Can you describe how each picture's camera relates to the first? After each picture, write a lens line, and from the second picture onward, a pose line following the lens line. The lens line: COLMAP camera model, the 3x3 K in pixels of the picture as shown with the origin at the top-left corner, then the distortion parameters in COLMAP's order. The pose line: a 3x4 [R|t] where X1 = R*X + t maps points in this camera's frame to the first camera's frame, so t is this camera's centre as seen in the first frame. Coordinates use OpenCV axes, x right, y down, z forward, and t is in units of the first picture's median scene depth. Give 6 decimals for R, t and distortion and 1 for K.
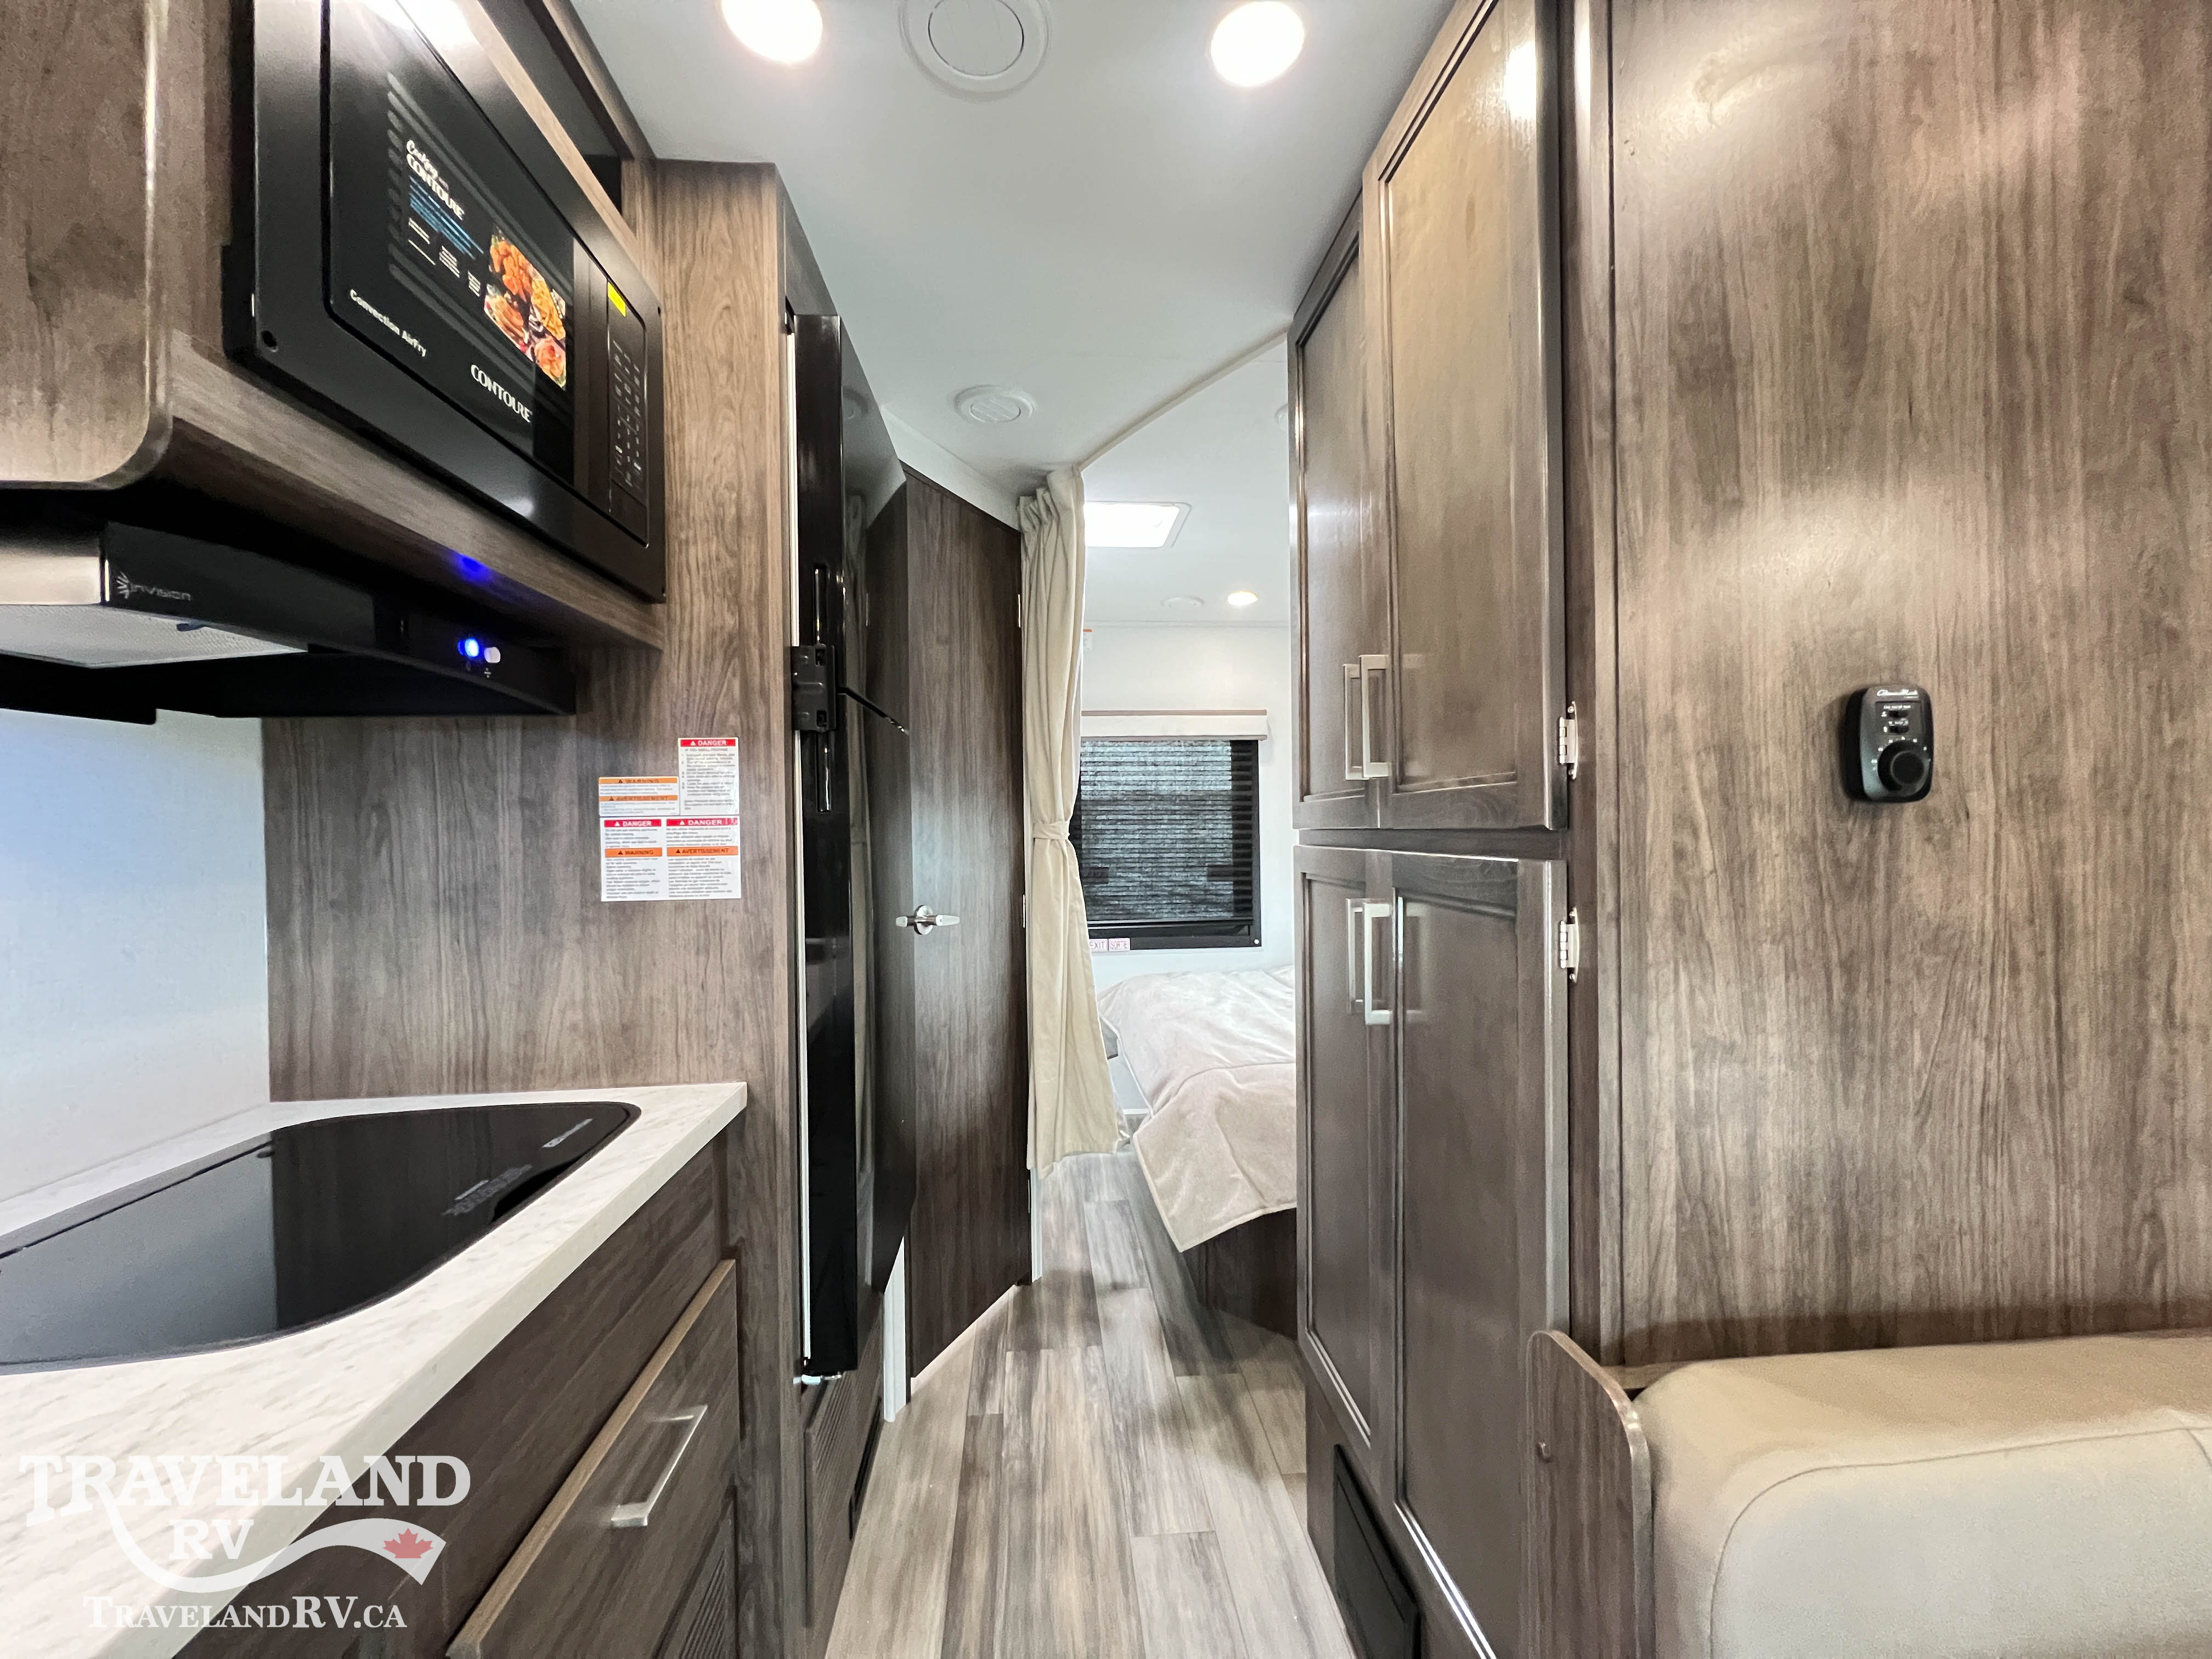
lens RADIAL K [[867.6, 0, 1106.0], [0, 867.6, 829.5], [0, 0, 1]] dist [-0.003513, -0.000351]
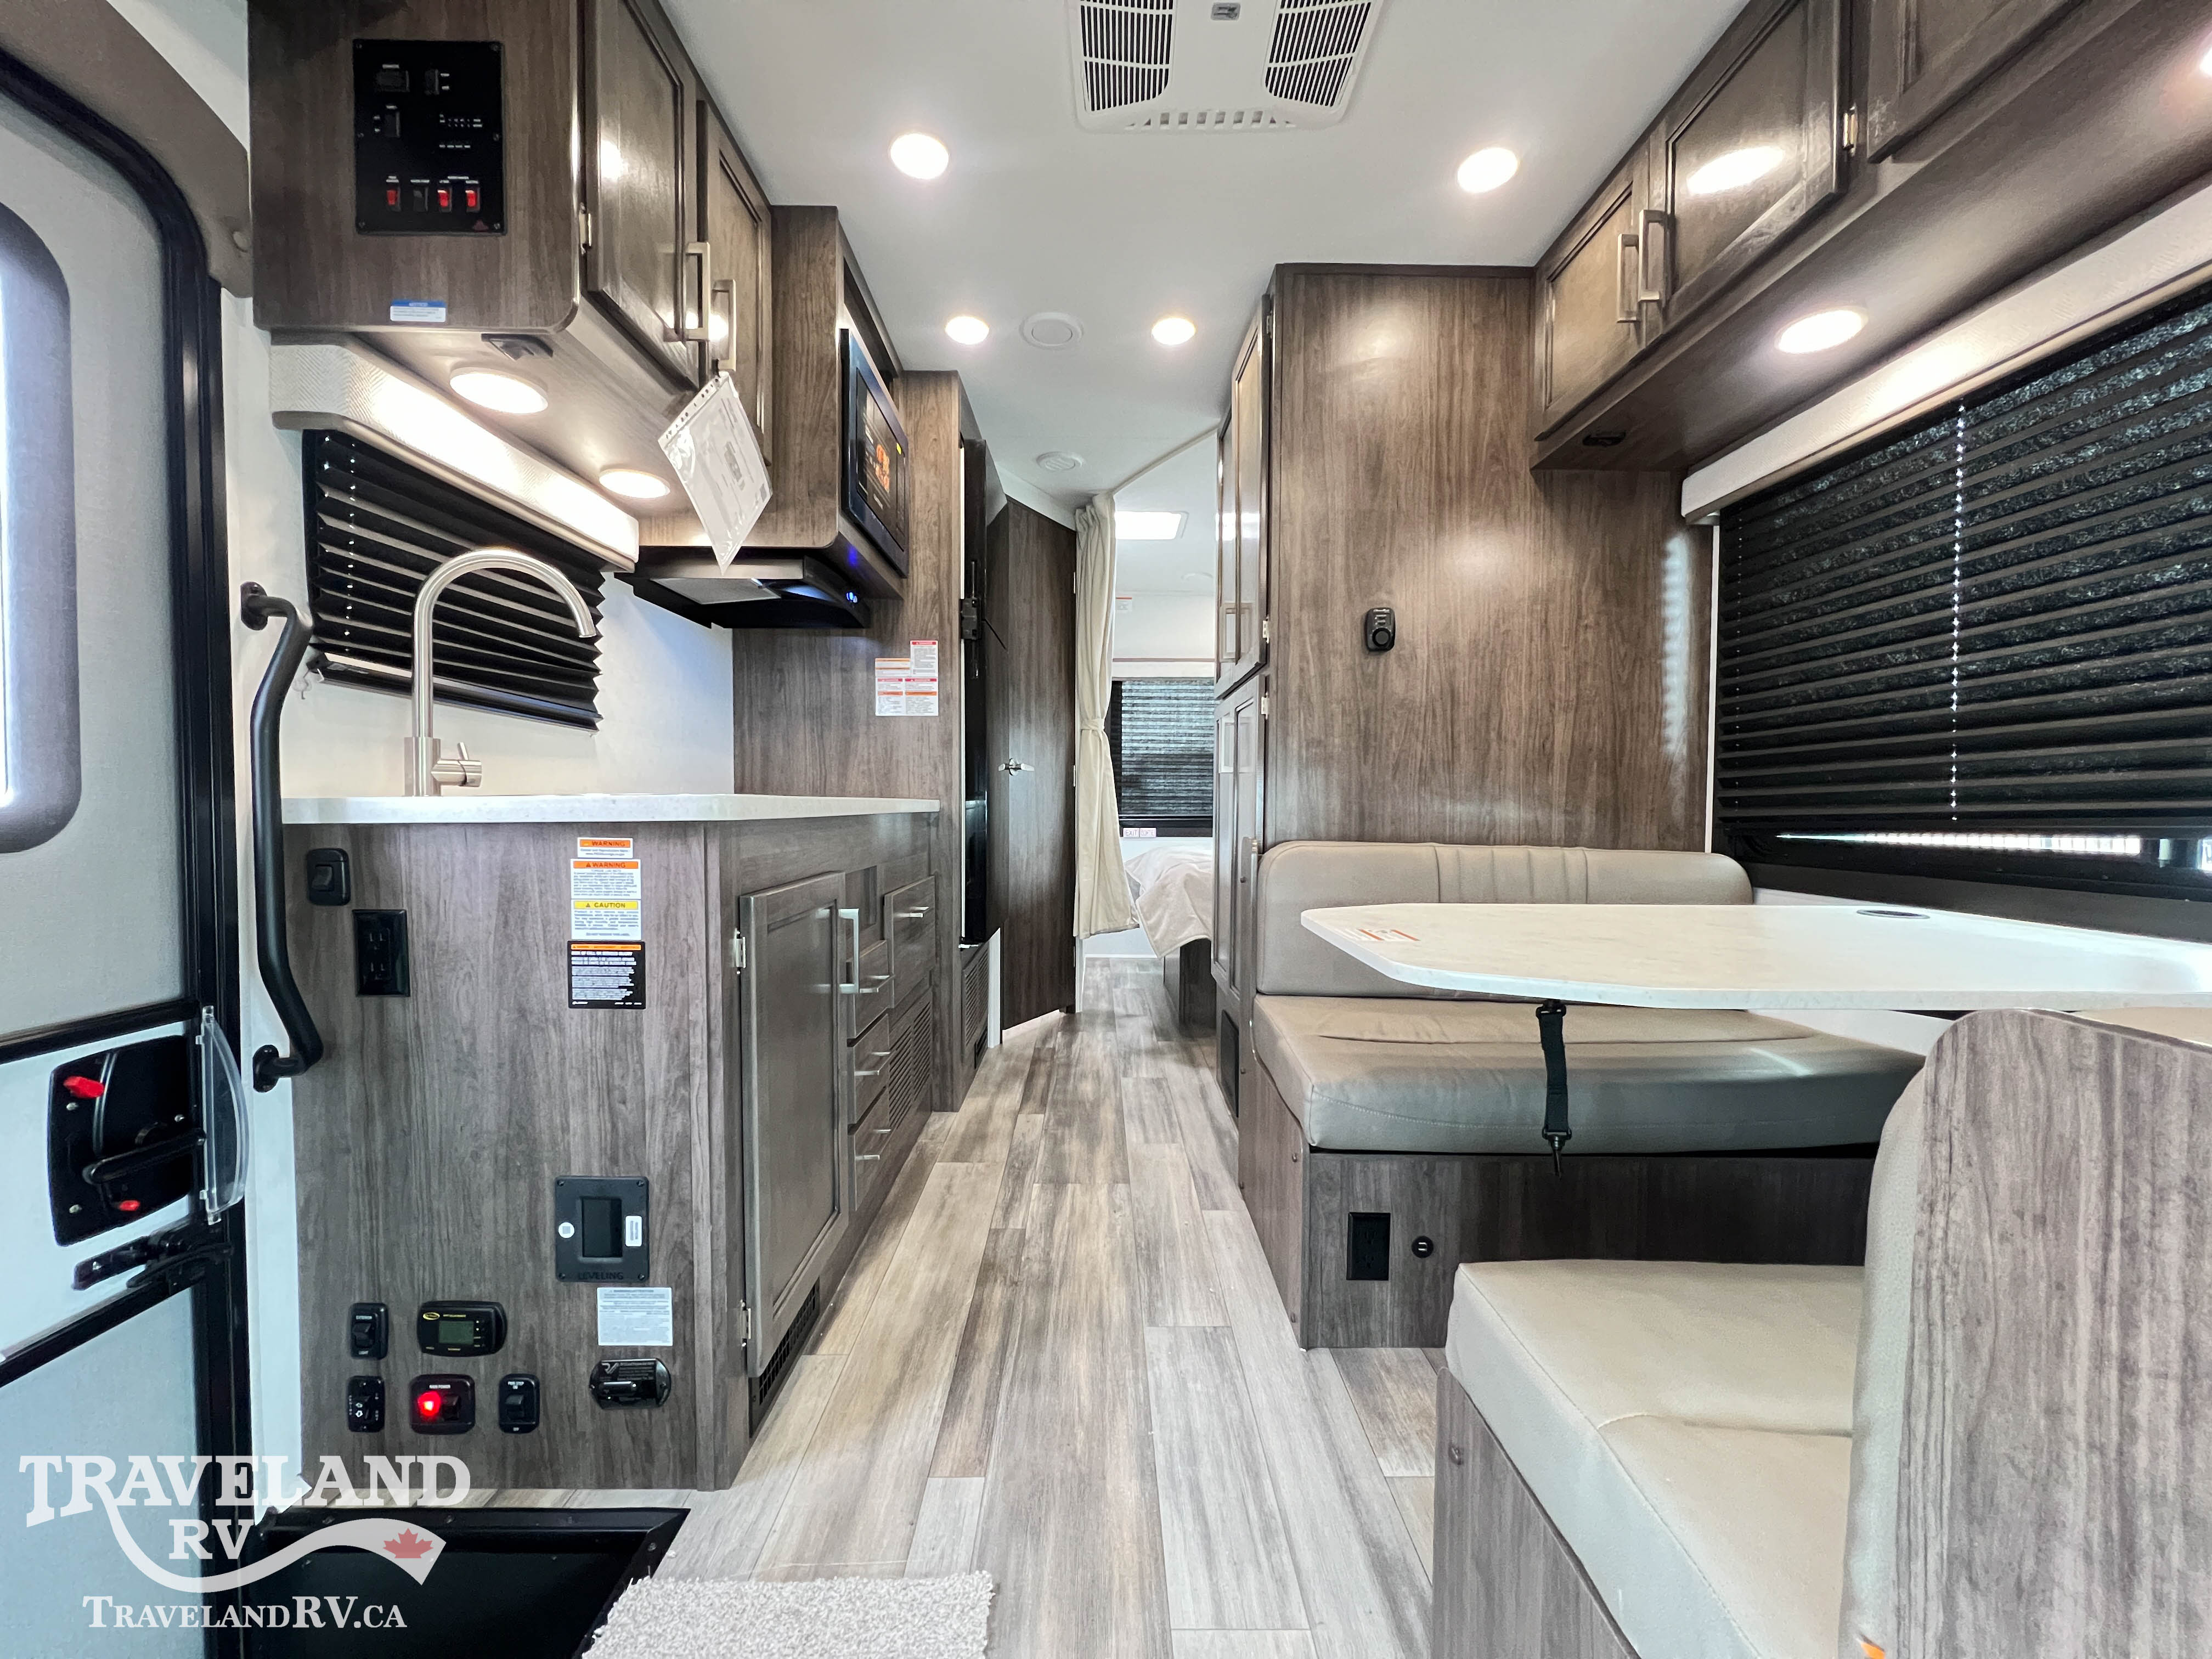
lens RADIAL K [[867.6, 0, 1106.0], [0, 867.6, 829.5], [0, 0, 1]] dist [-0.003513, -0.000351]
pose [[0.997024, 0.019996, -0.074451, 0.164783], [-0.017896, 0.999426, 0.028770, 0.295369], [0.074984, -0.027352, 0.996810, -1.139438]]
